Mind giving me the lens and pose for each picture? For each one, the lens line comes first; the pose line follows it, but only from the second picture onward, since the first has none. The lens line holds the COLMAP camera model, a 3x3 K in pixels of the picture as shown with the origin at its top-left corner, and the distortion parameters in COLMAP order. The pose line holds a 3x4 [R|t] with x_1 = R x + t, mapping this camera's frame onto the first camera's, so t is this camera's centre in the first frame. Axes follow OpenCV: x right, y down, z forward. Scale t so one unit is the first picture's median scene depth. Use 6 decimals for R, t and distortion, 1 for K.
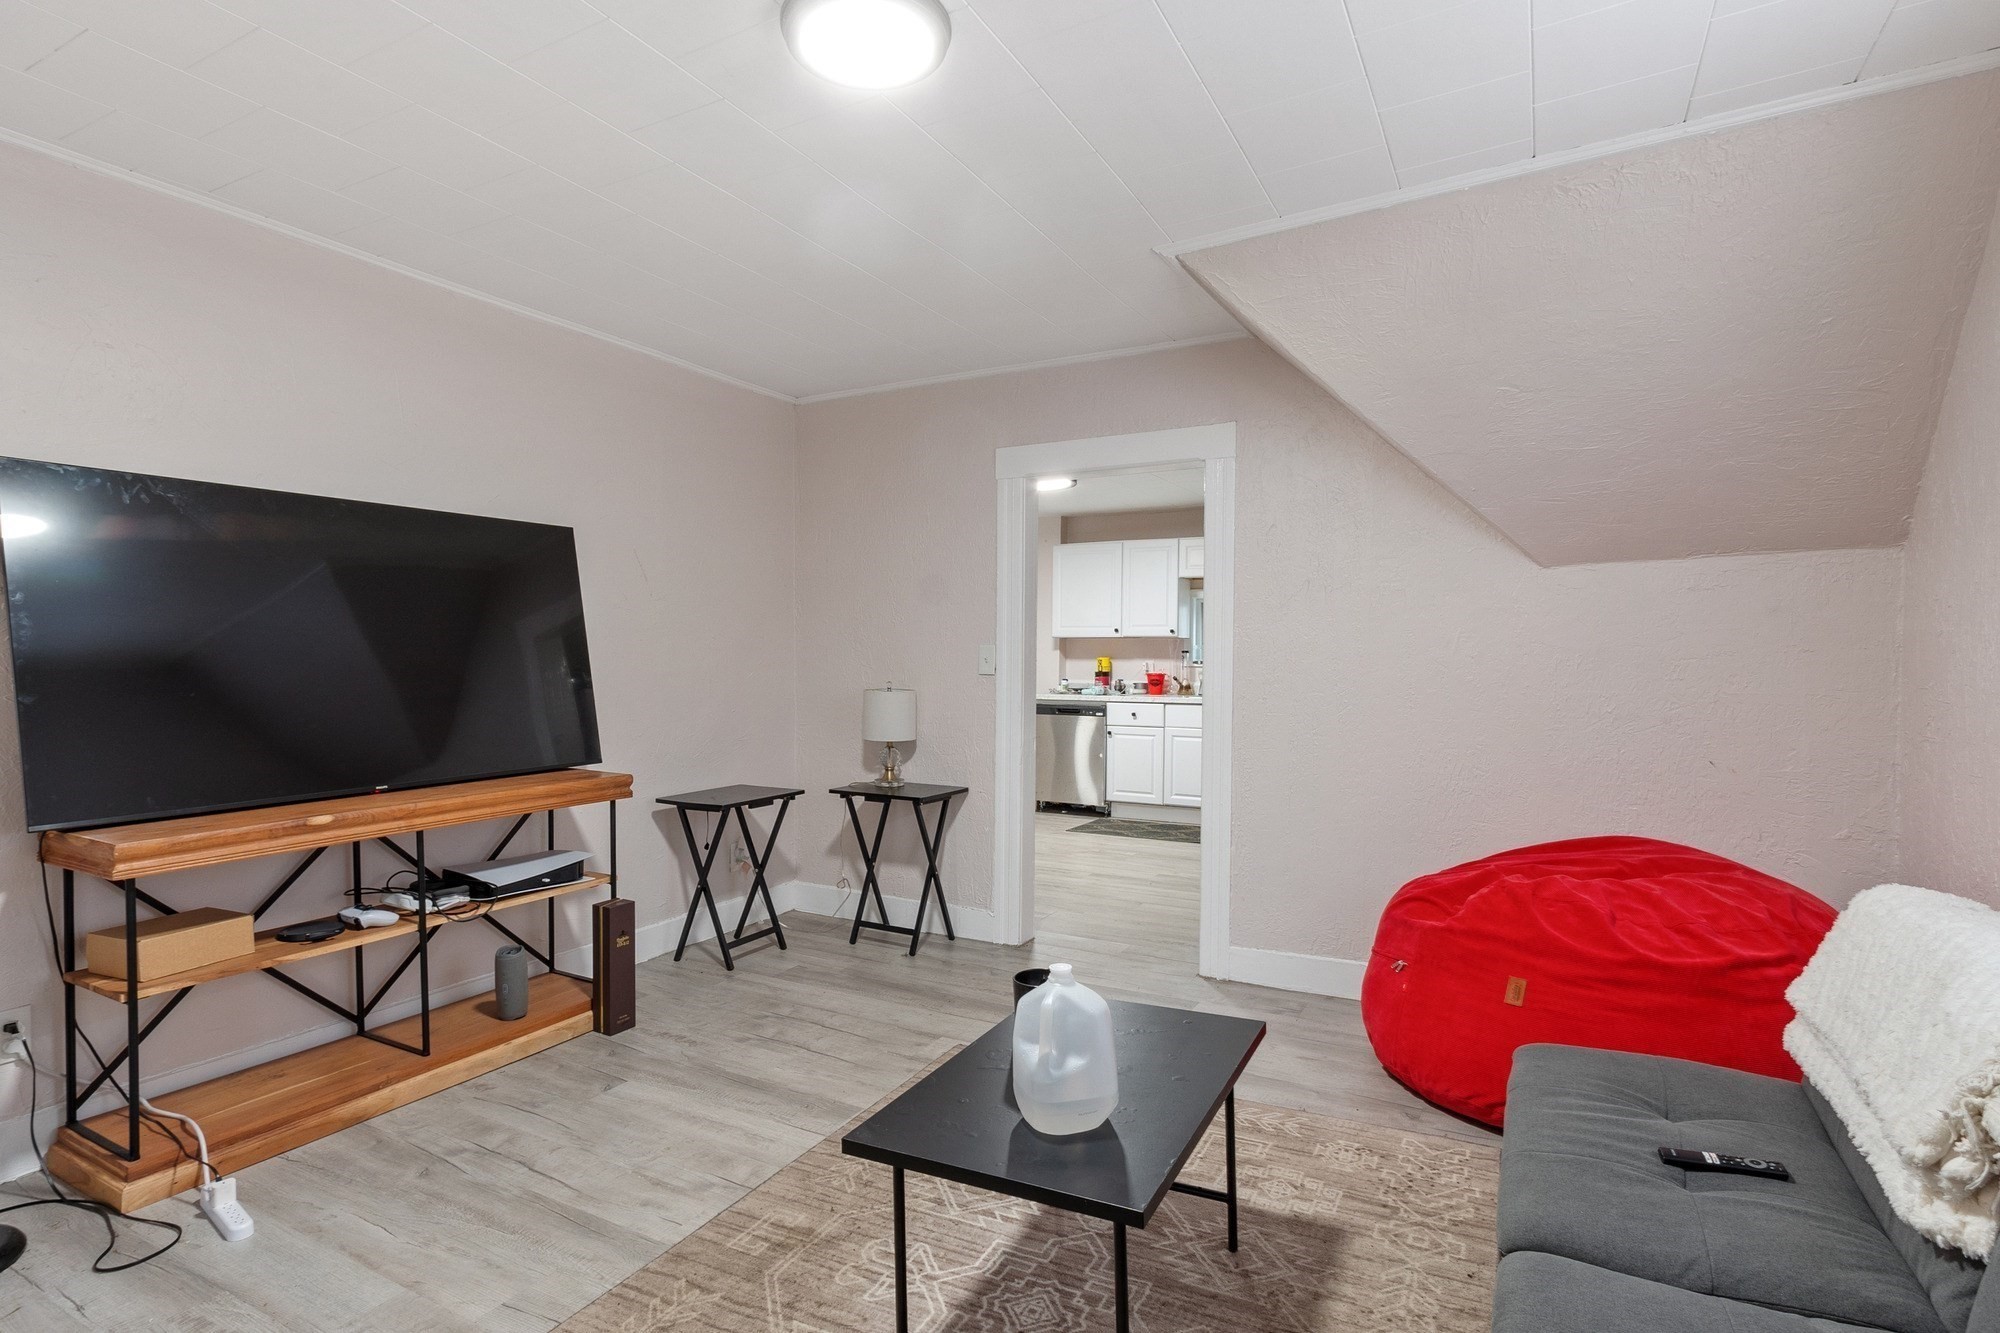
lens RADIAL K [[1014.6, 0, 978.9], [0, 1014.6, 667.5], [0, 0, 1]] dist [0.001405, -0.000168]
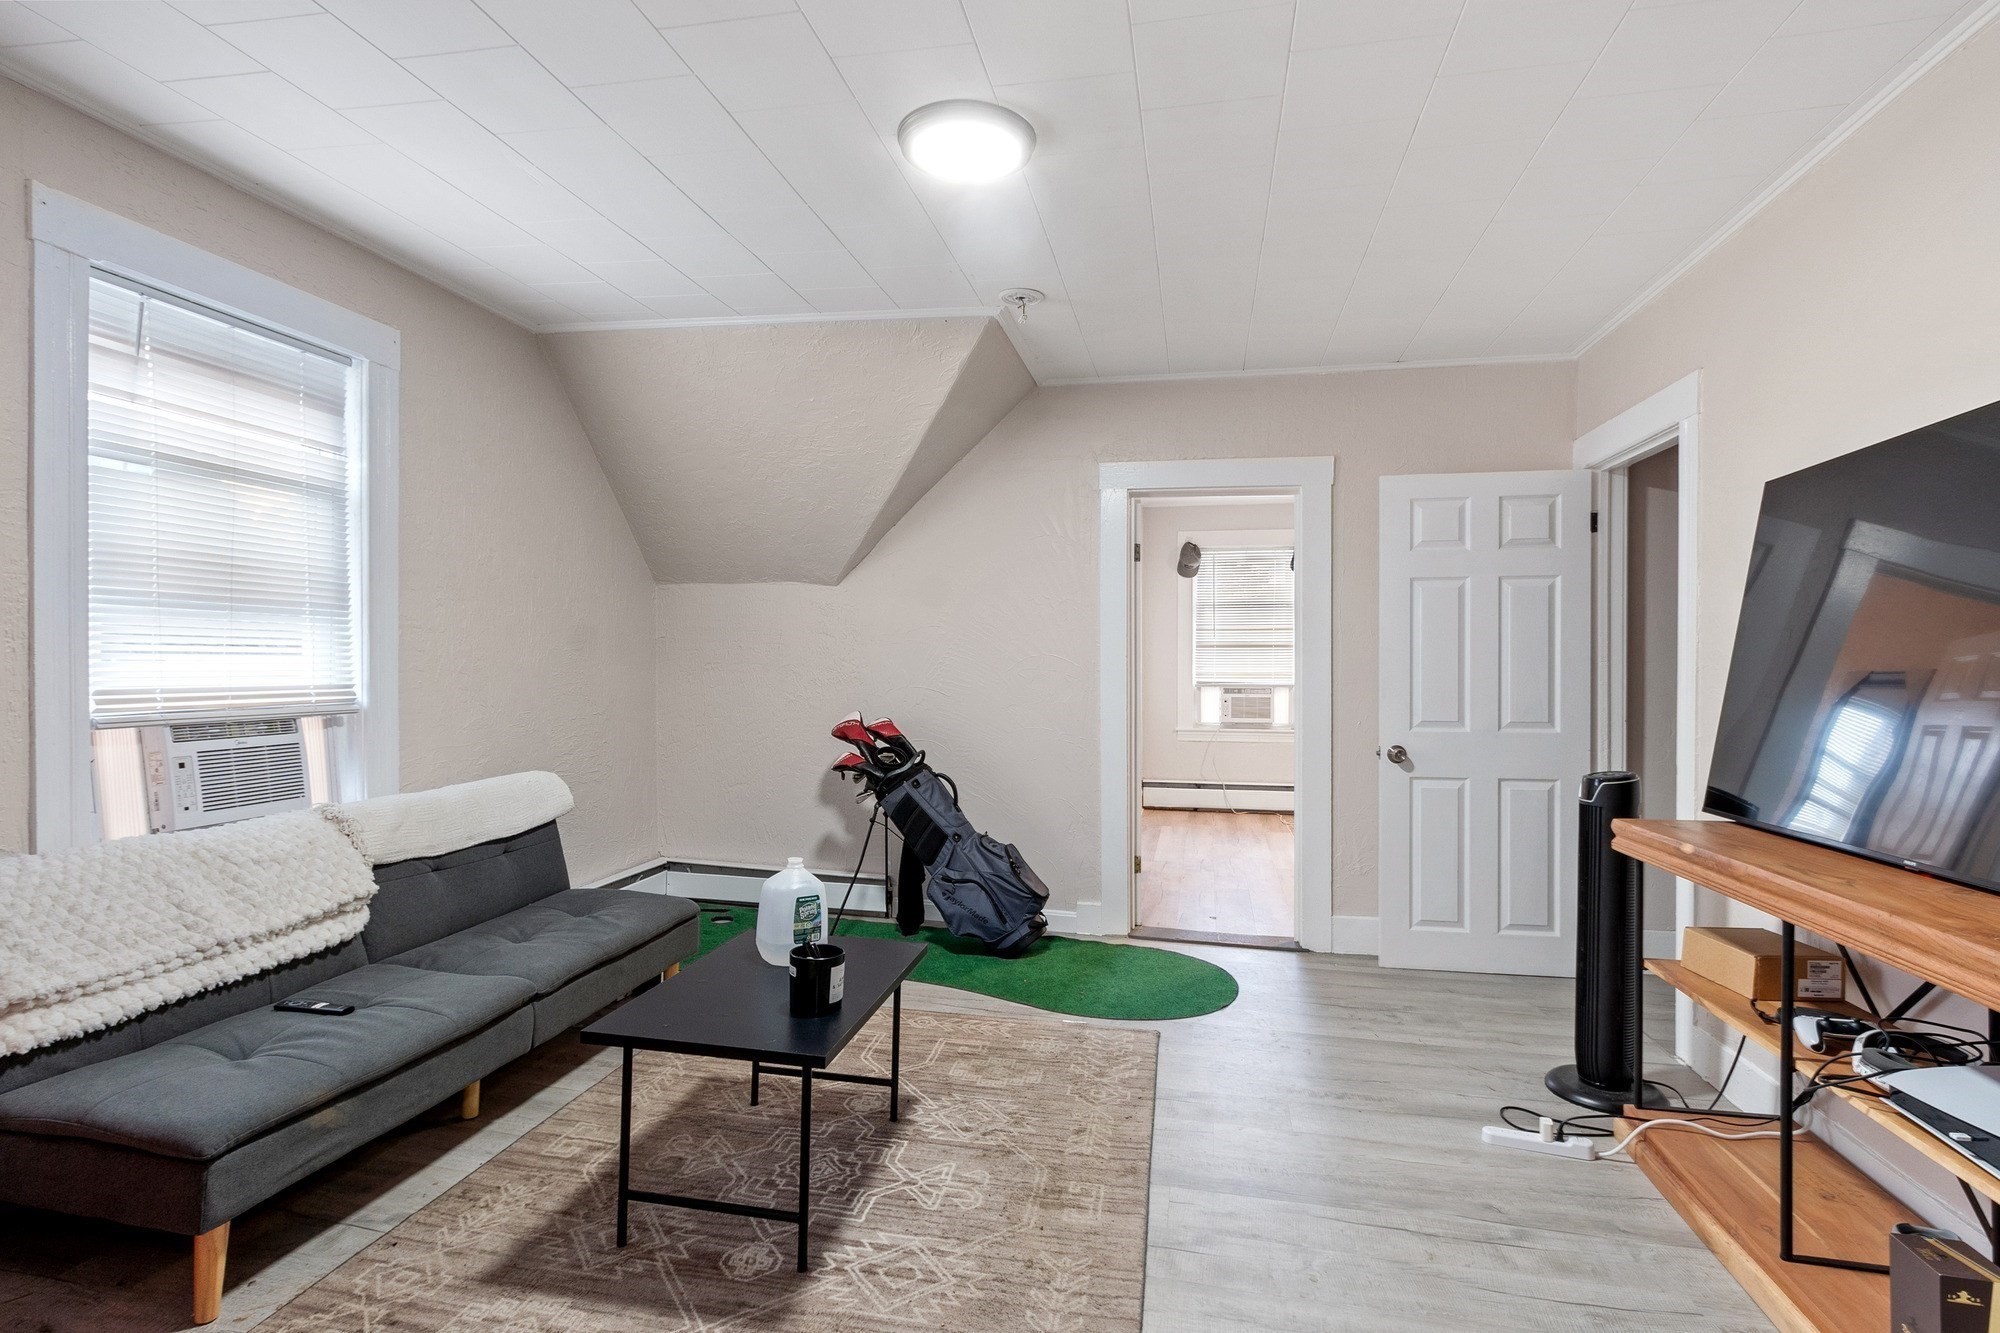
lens RADIAL K [[1014.6, 0, 998.1], [0, 1014.6, 667.0], [0, 0, 1]] dist [0.001405, -0.000168]
pose [[-0.952986, -0.012930, -0.302737, 0.195314], [-0.016808, 0.999807, 0.010207, -0.001892], [0.302546, 0.014816, -0.953019, 1.929864]]
